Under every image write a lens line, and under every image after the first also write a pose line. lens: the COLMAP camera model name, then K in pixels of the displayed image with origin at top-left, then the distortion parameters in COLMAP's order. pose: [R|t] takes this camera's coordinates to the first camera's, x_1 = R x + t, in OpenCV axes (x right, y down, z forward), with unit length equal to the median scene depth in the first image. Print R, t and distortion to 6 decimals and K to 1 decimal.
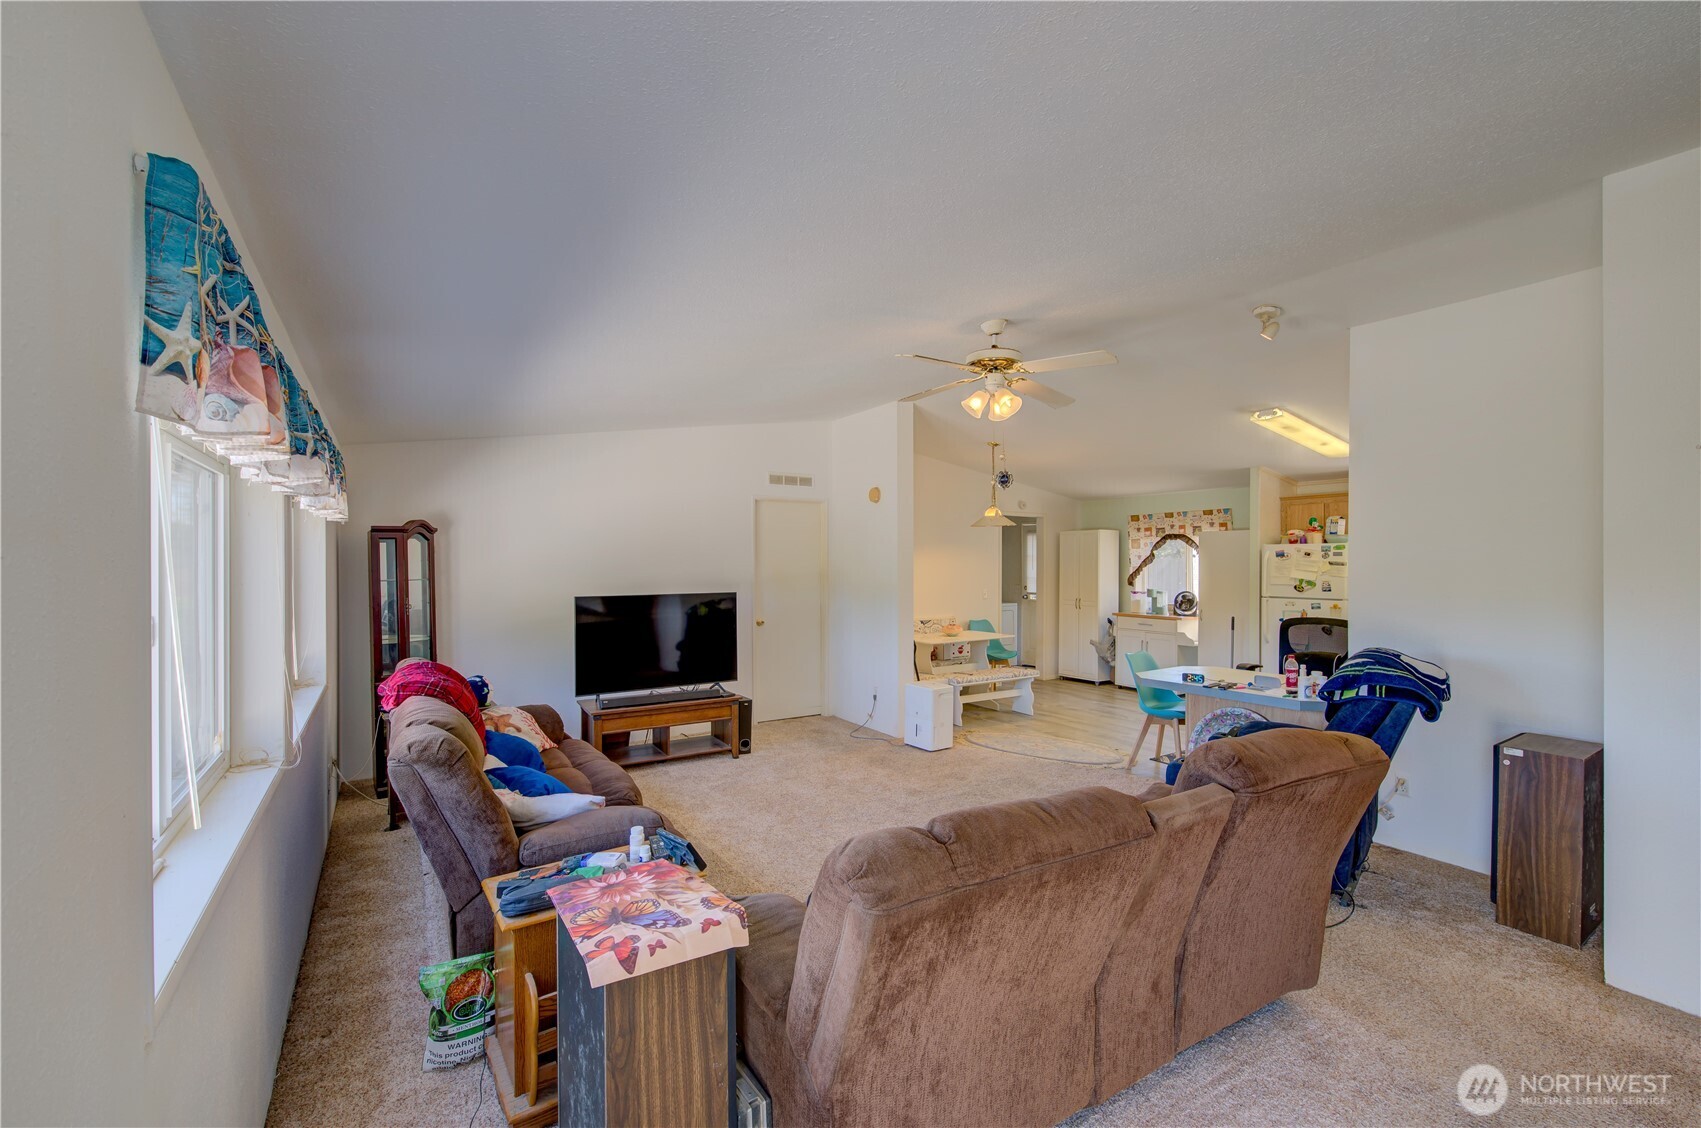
lens RADIAL K [[720.3, 0, 857.2], [0, 720.3, 564.5], [0, 0, 1]] dist [-0.008808, 0.000389]
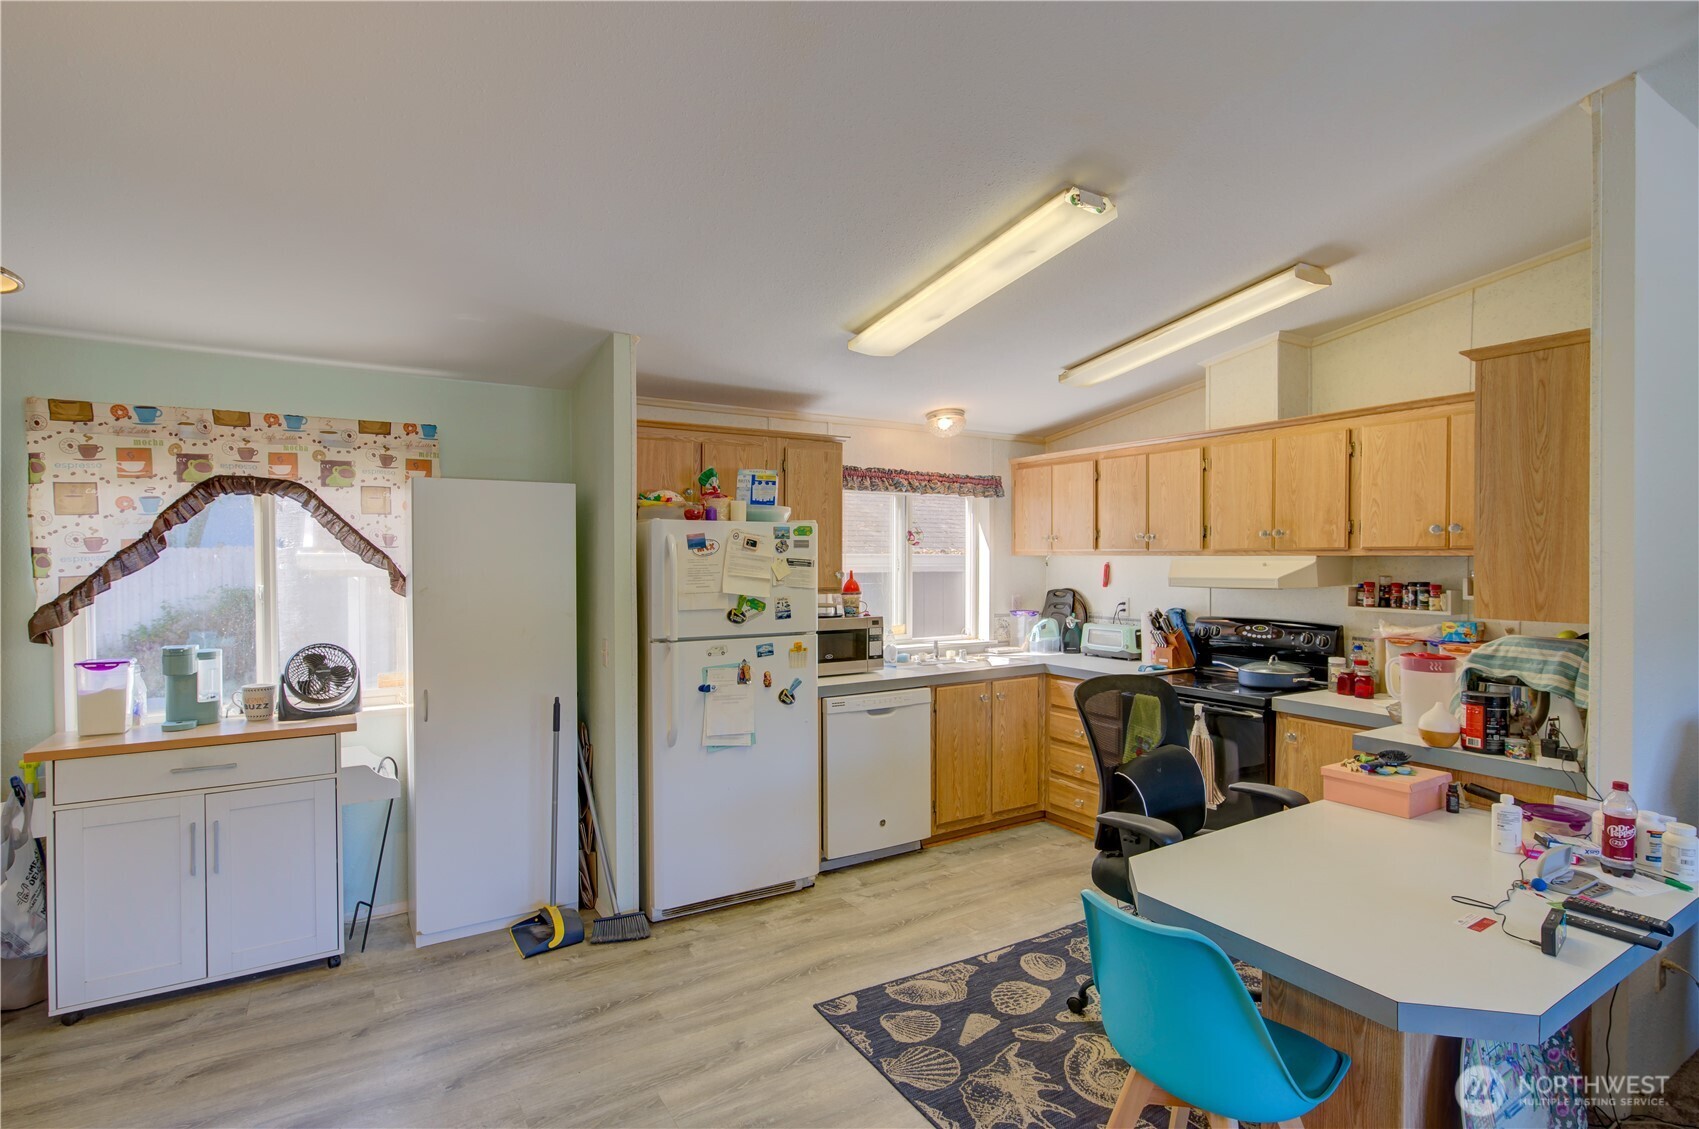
lens RADIAL K [[828.4, 0, 850.8], [0, 828.4, 571.3], [0, 0, 1]] dist [-0.000530, 0.000579]
pose [[0.016836, -0.013078, 0.999773, 0.059145], [0.005427, 0.999901, 0.012989, -0.002080], [-0.999844, 0.005207, 0.016905, 0.719799]]
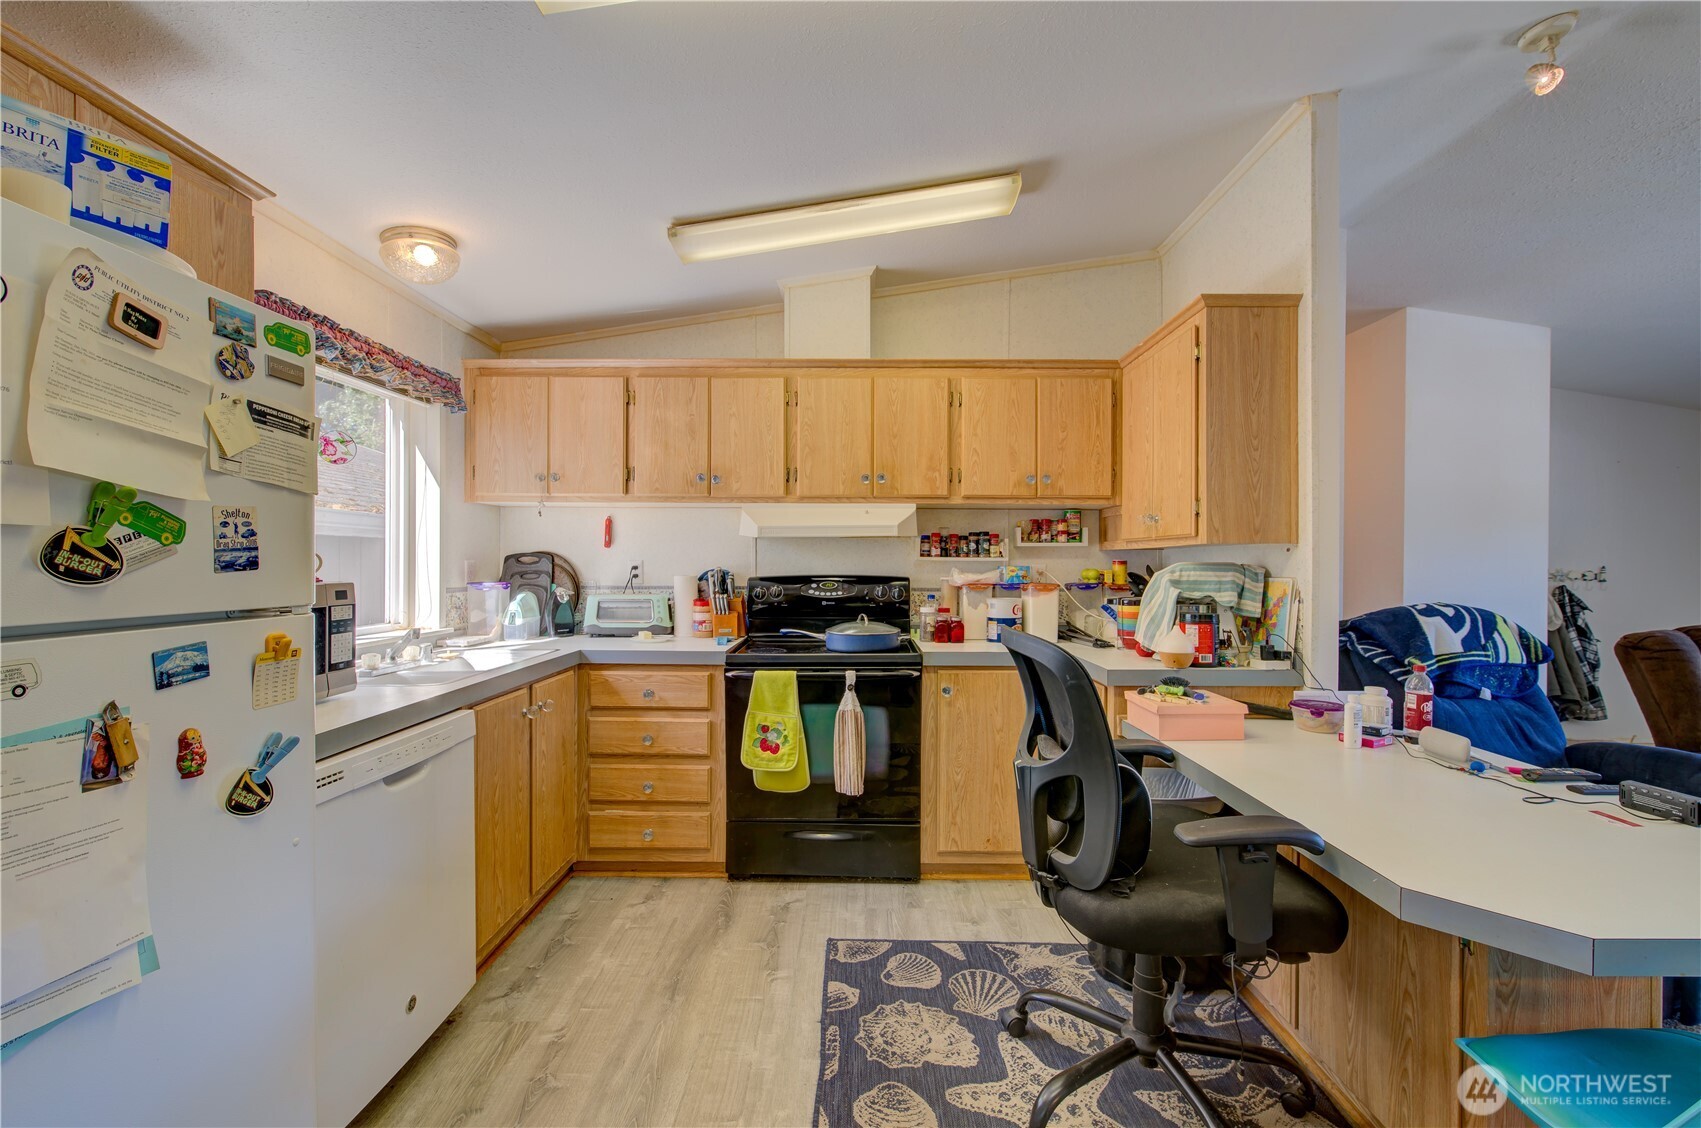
lens RADIAL K [[720.3, 0, 858.1], [0, 720.3, 563.9], [0, 0, 1]] dist [-0.008808, 0.000389]
pose [[-0.837959, 0.000305, 0.545733, 0.329848], [0.002437, 0.999992, 0.003183, 0.027387], [-0.545728, 0.003997, -0.837953, 0.811716]]
